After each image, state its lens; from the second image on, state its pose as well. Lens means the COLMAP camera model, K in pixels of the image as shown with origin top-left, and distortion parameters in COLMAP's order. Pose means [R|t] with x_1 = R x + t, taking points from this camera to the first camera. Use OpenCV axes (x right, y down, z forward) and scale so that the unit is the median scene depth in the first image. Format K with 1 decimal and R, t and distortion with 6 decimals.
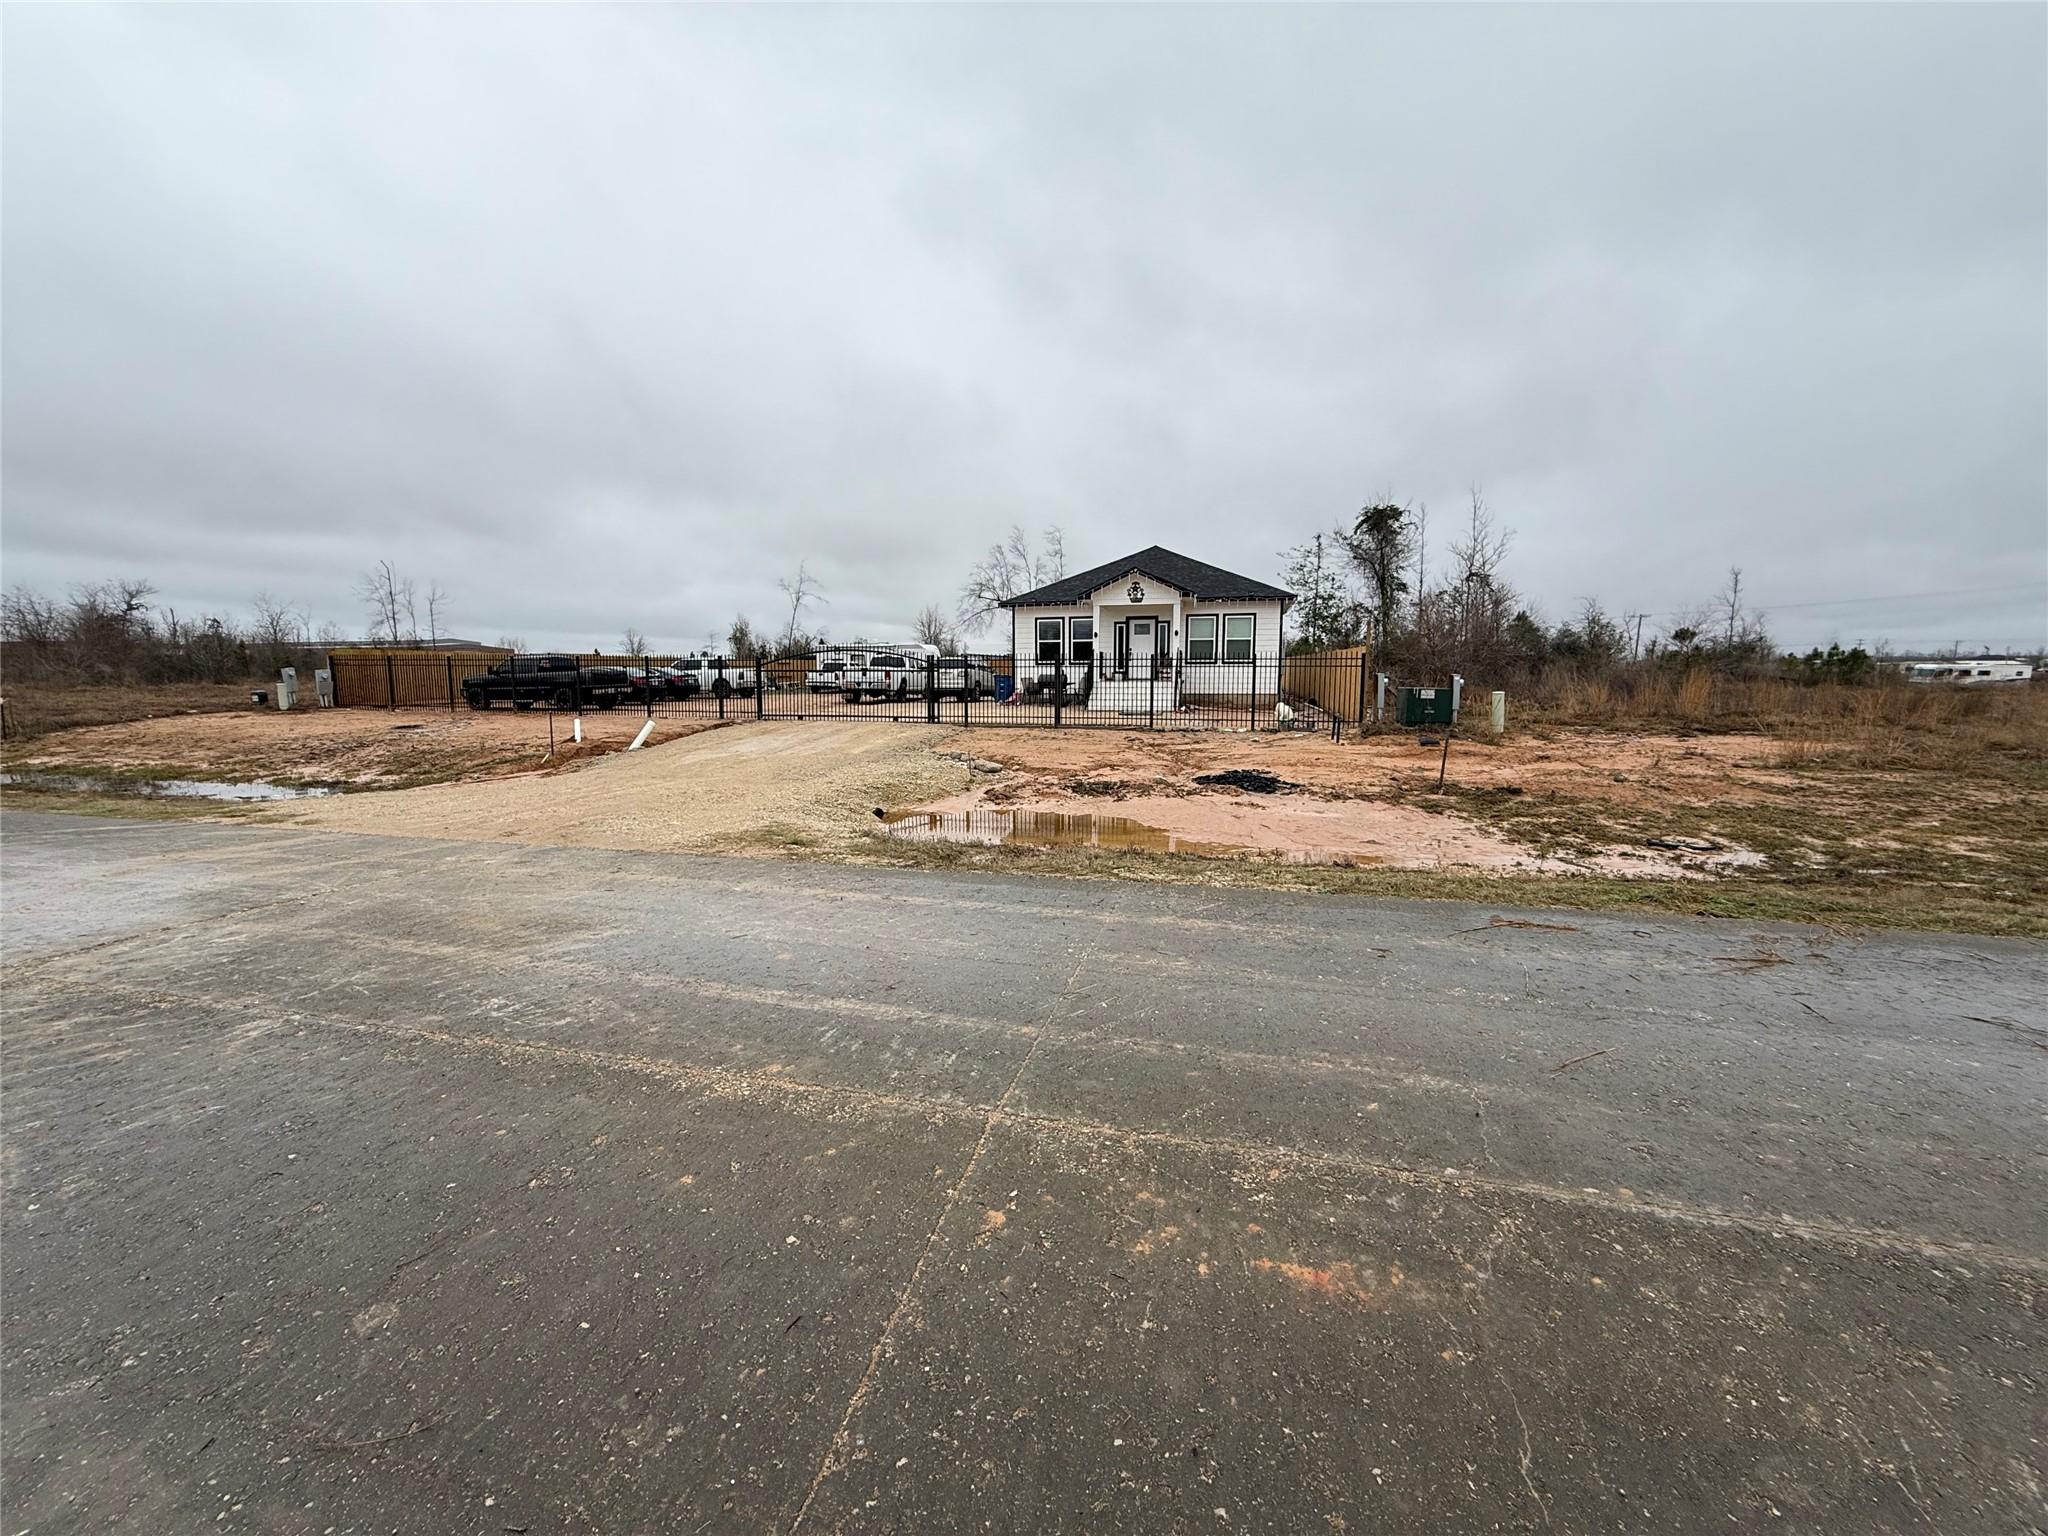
lens RADIAL K [[810.0, 0, 1016.4], [0, 810.0, 764.9], [0, 0, 1]] dist [0.000982, -0.000343]
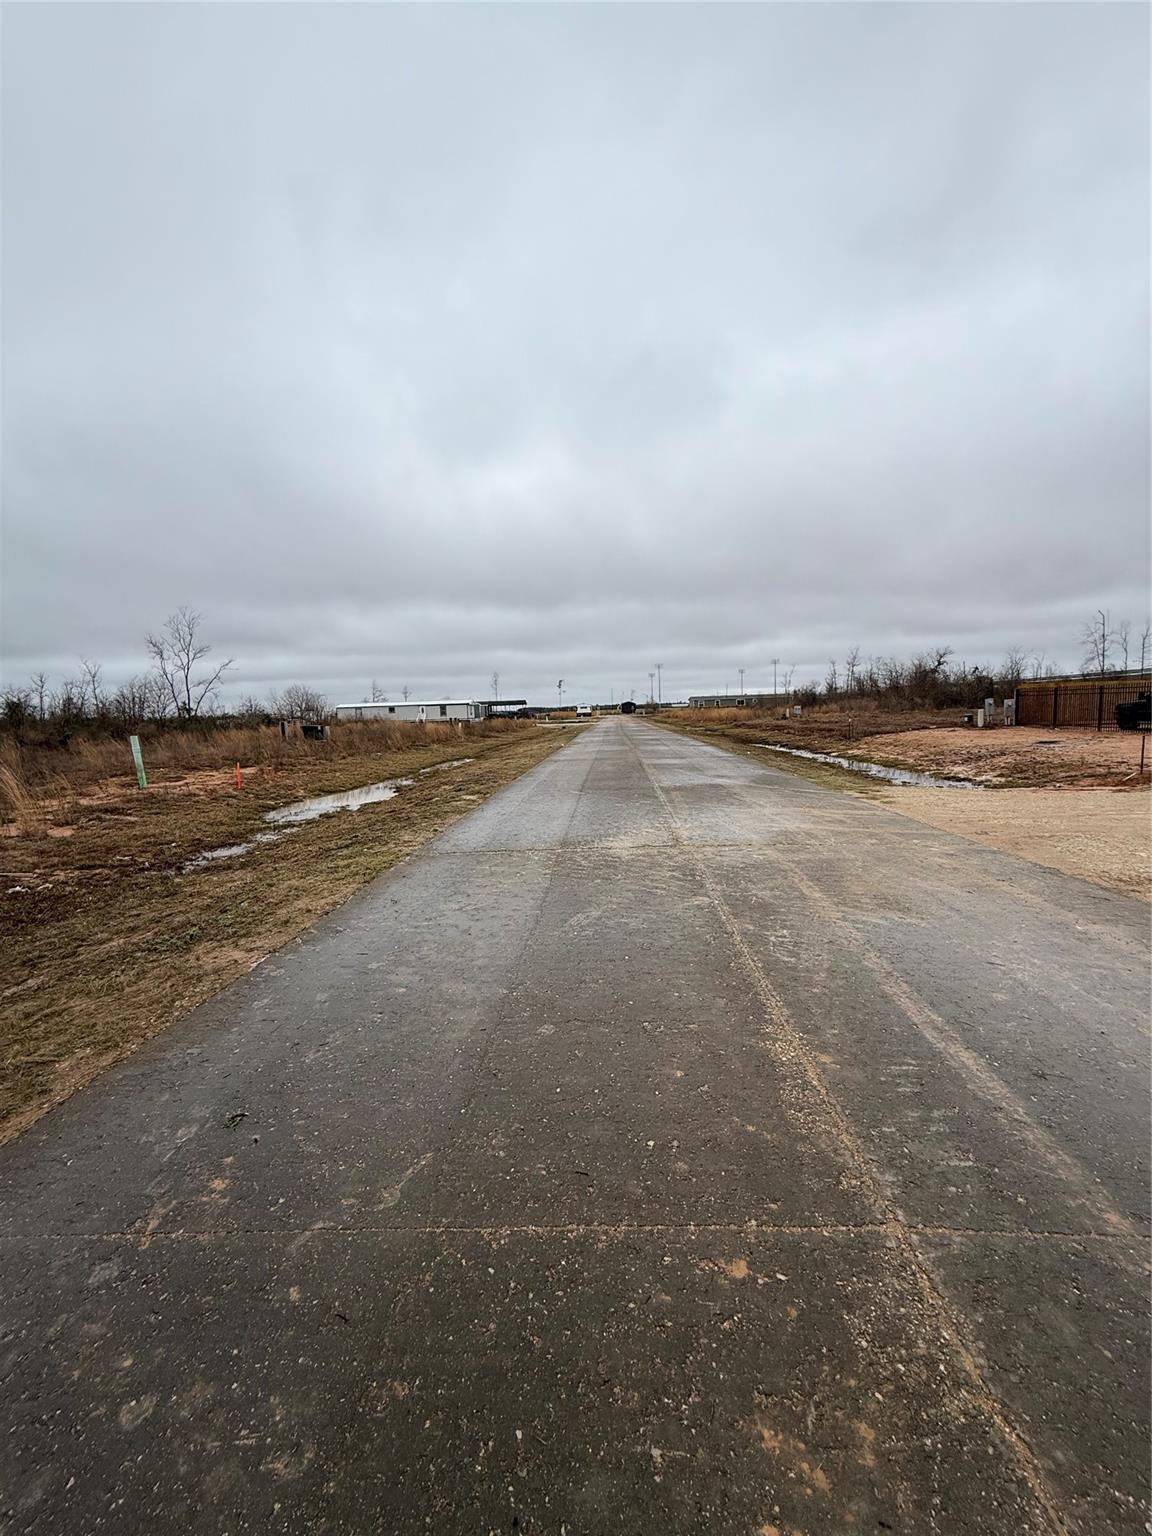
lens RADIAL K [[607.5, 0, 576.0], [0, 607.5, 762.0], [0, 0, 1]] dist [0.000982, -0.000343]
pose [[0.195217, 0.074907, -0.977895, 0.369777], [-0.082472, 0.994801, 0.059739, -0.063450], [0.977286, 0.068987, 0.200380, 0.346514]]
